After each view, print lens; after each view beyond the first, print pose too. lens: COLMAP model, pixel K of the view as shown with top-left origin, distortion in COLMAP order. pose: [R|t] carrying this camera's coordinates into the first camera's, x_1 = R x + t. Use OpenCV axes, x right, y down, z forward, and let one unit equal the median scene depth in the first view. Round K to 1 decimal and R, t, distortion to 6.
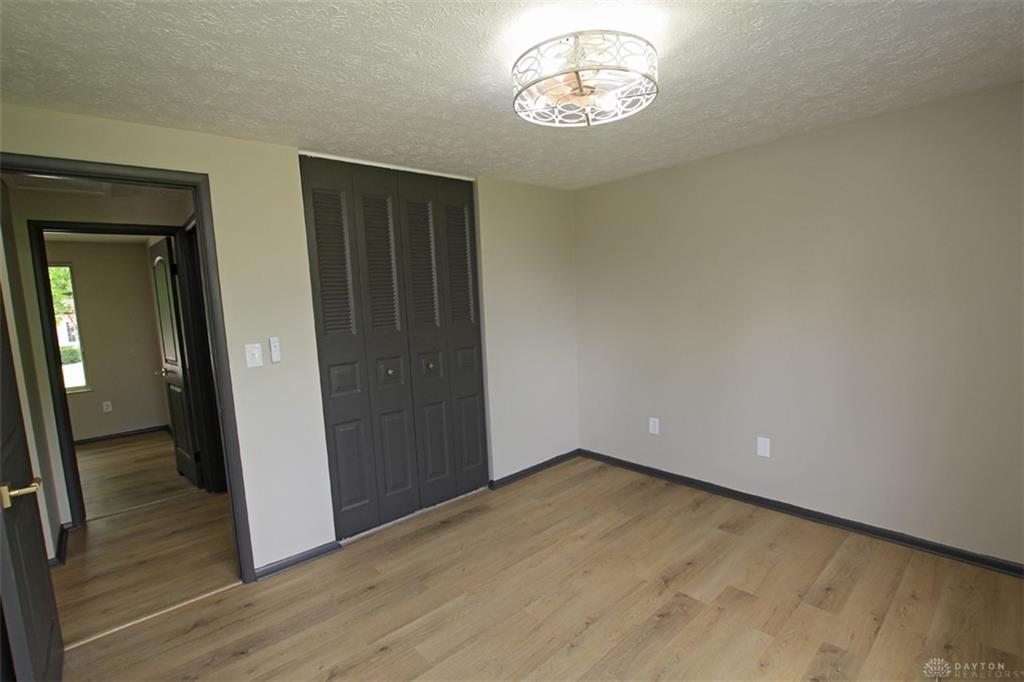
lens RADIAL K [[471.9, 0, 511.4], [0, 471.9, 353.7], [0, 0, 1]] dist [-0.030192, 0.001214]
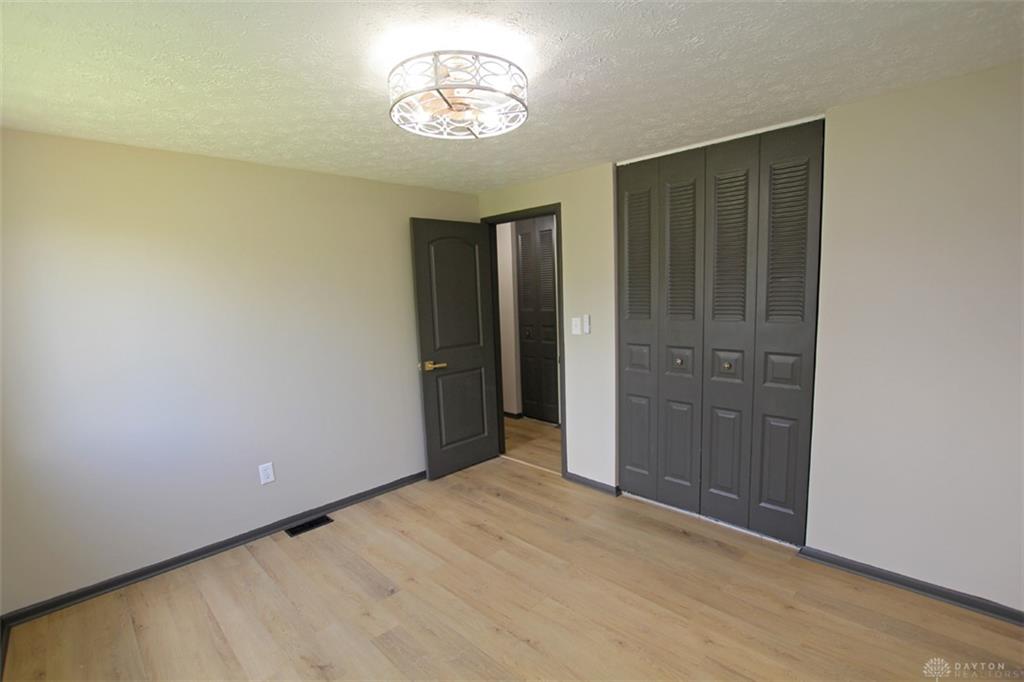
lens RADIAL K [[473.5, 0, 517.1], [0, 473.5, 348.6], [0, 0, 1]] dist [-0.026262, 0.001958]
pose [[0.058649, 0.168775, -0.983908, 0.746217], [-0.086375, 0.982766, 0.163430, -0.129056], [0.994535, 0.075400, 0.072216, 0.631820]]
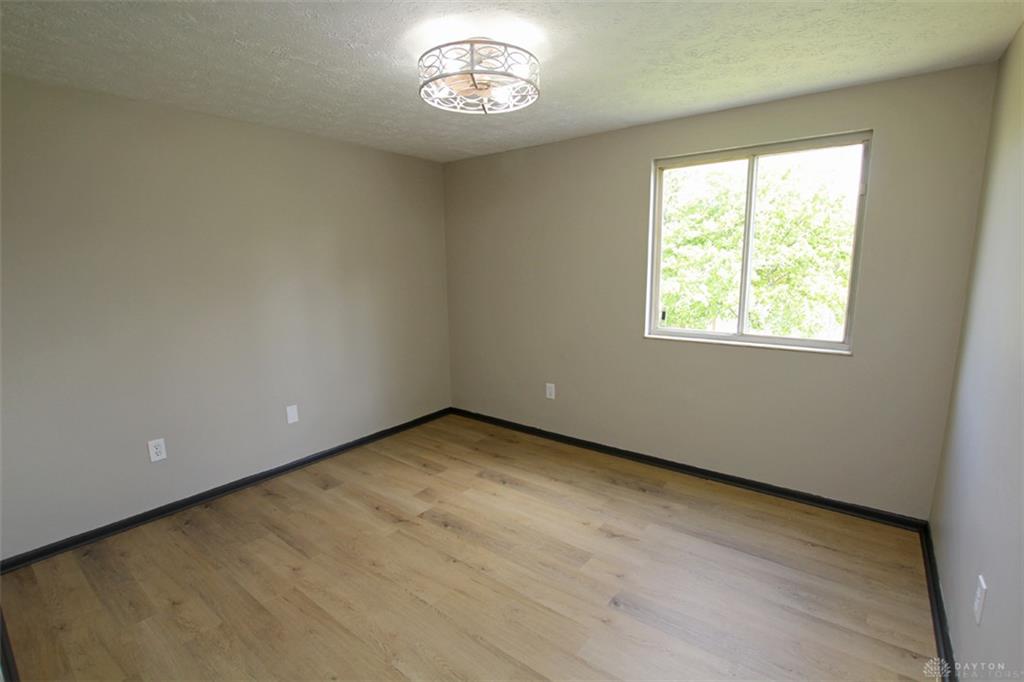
lens RADIAL K [[473.5, 0, 517.1], [0, 473.5, 348.6], [0, 0, 1]] dist [-0.026262, 0.001958]
pose [[-0.189766, -0.127326, 0.973539, -0.652746], [0.139289, 0.978036, 0.155065, -0.050465], [-0.971899, 0.165029, -0.167862, 0.704877]]
